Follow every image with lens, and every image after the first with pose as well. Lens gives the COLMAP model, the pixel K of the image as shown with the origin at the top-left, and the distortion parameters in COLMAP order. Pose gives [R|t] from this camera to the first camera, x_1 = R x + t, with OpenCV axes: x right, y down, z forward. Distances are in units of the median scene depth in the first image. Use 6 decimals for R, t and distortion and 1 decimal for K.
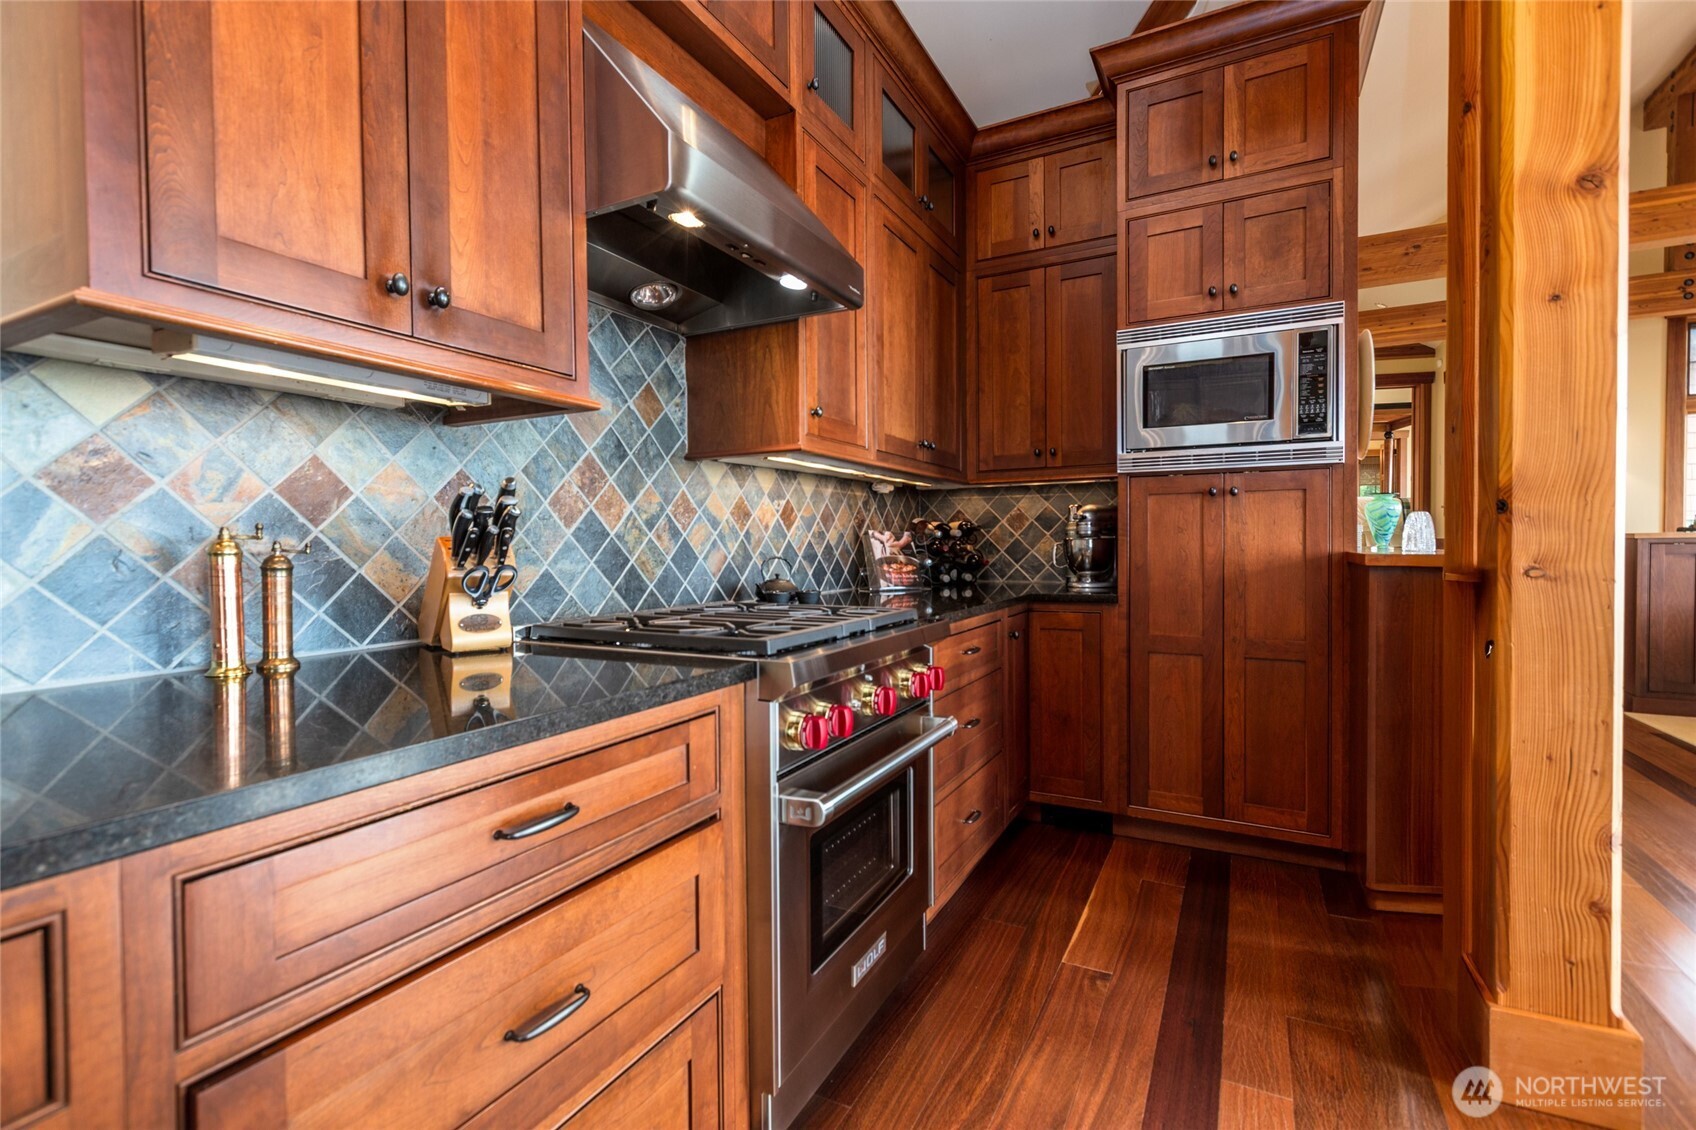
lens RADIAL K [[765.9, 0, 848.0], [0, 765.9, 565.0], [0, 0, 1]] dist [0.002149, 0.000403]
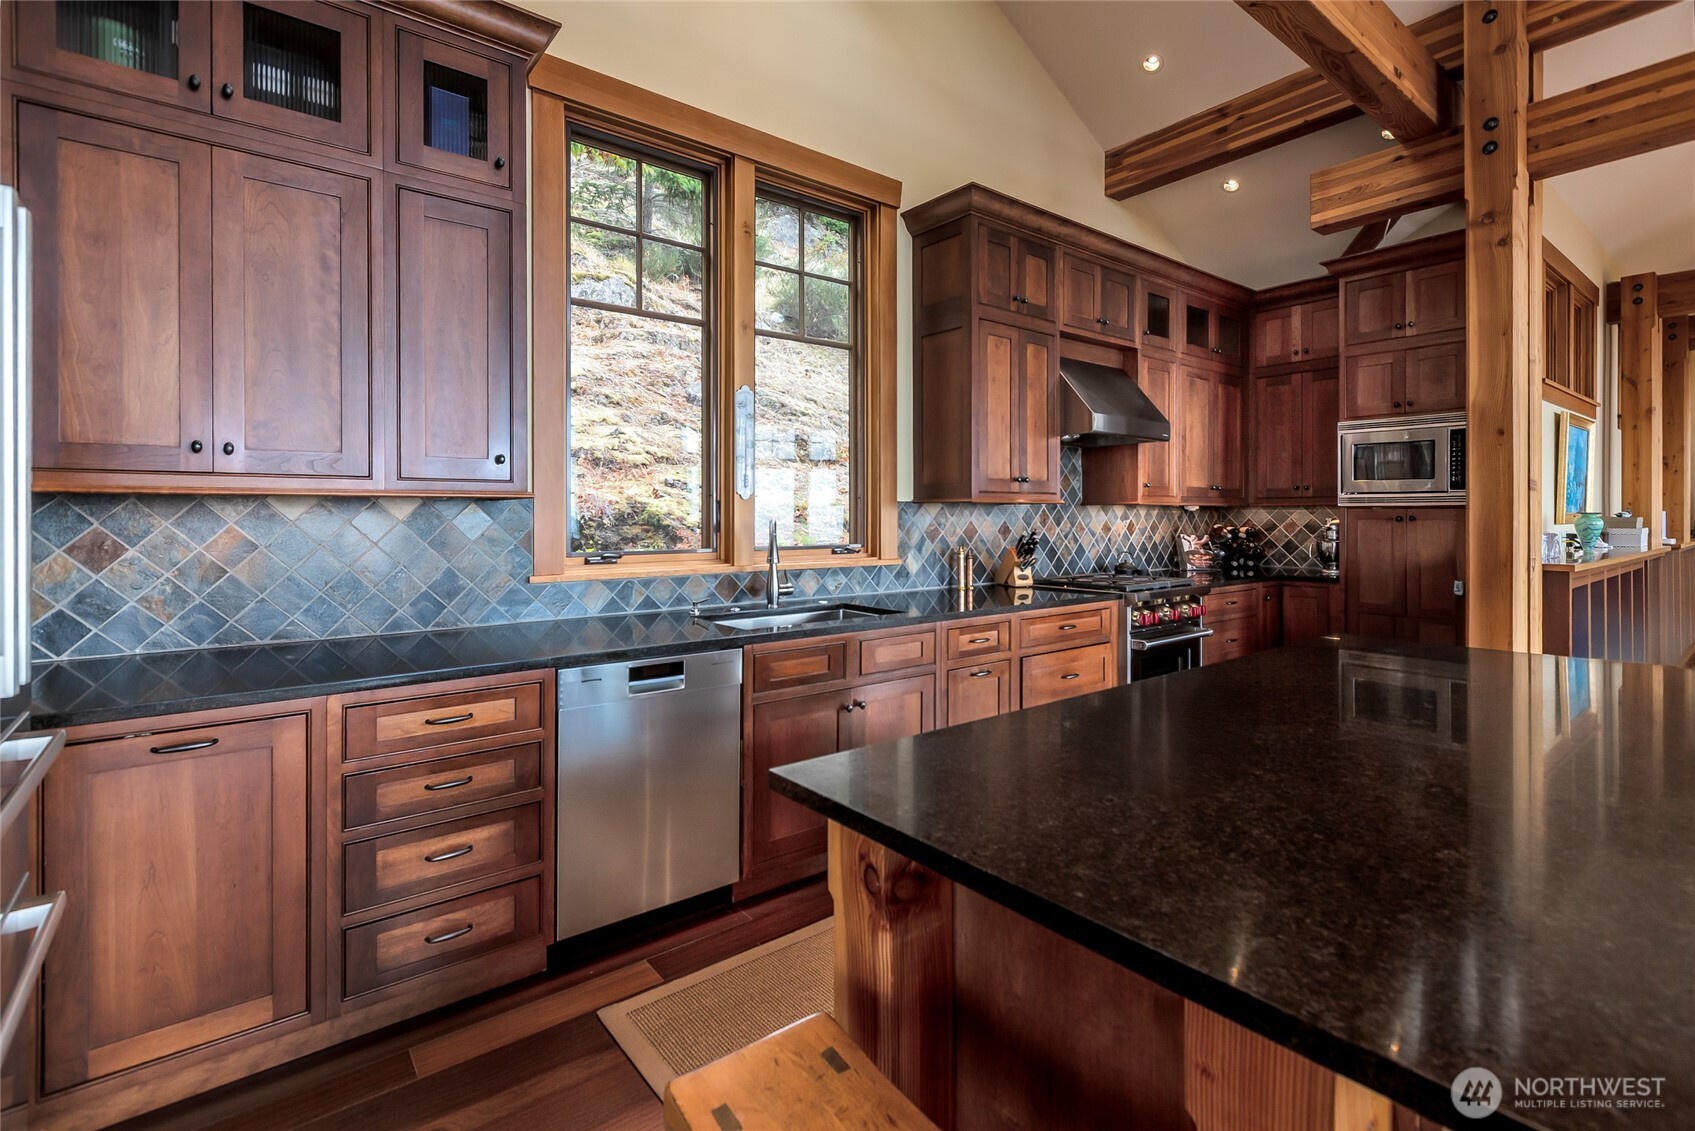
lens RADIAL K [[770.0, 0, 840.9], [0, 770.0, 517.6], [0, 0, 1]] dist [0.002228, 0.000041]
pose [[0.910635, 0.007387, -0.413145, 0.057494], [-0.016959, 0.999666, -0.019507, -0.044980], [0.412863, 0.024771, 0.910456, -1.079328]]
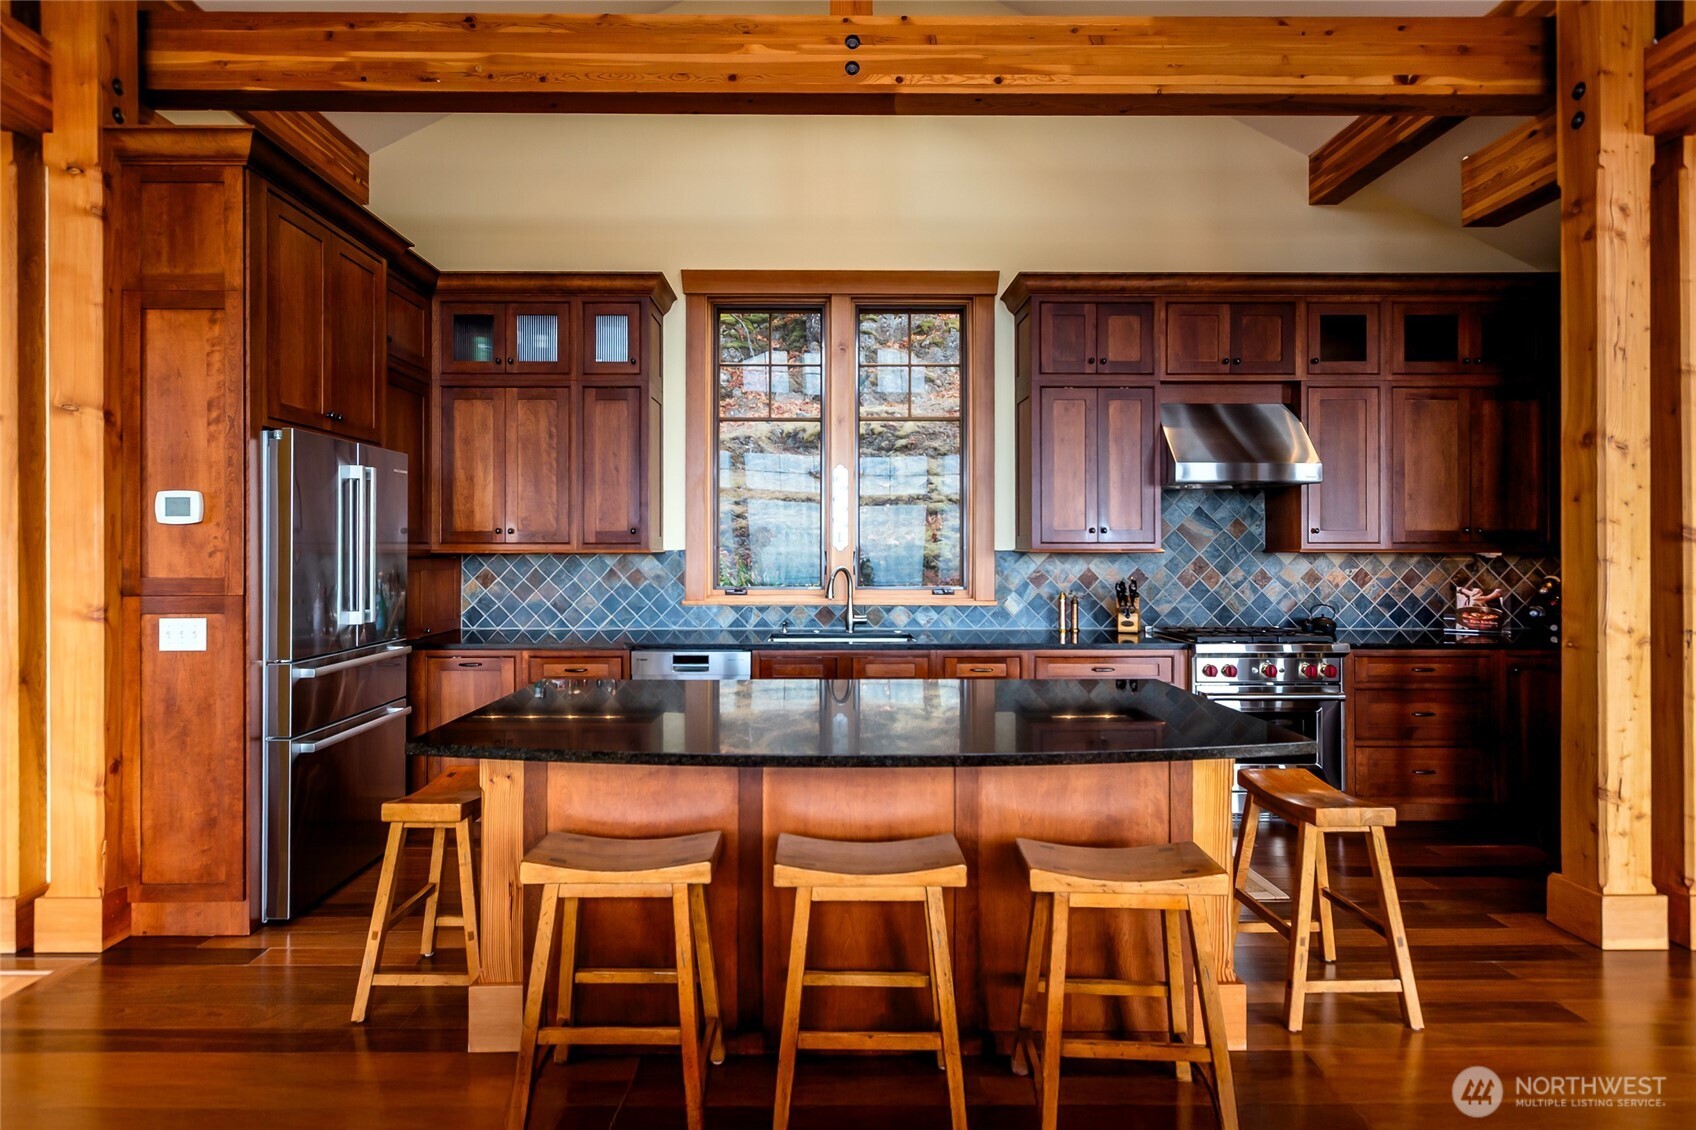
lens RADIAL K [[873.3, 0, 839.0], [0, 873.3, 546.2], [0, 0, 1]] dist [0.003633, 0.000597]
pose [[0.475775, 0.006062, -0.879546, 1.092780], [-0.028956, 0.999542, -0.008774, -0.090241], [0.879090, 0.029643, 0.475733, -0.900082]]
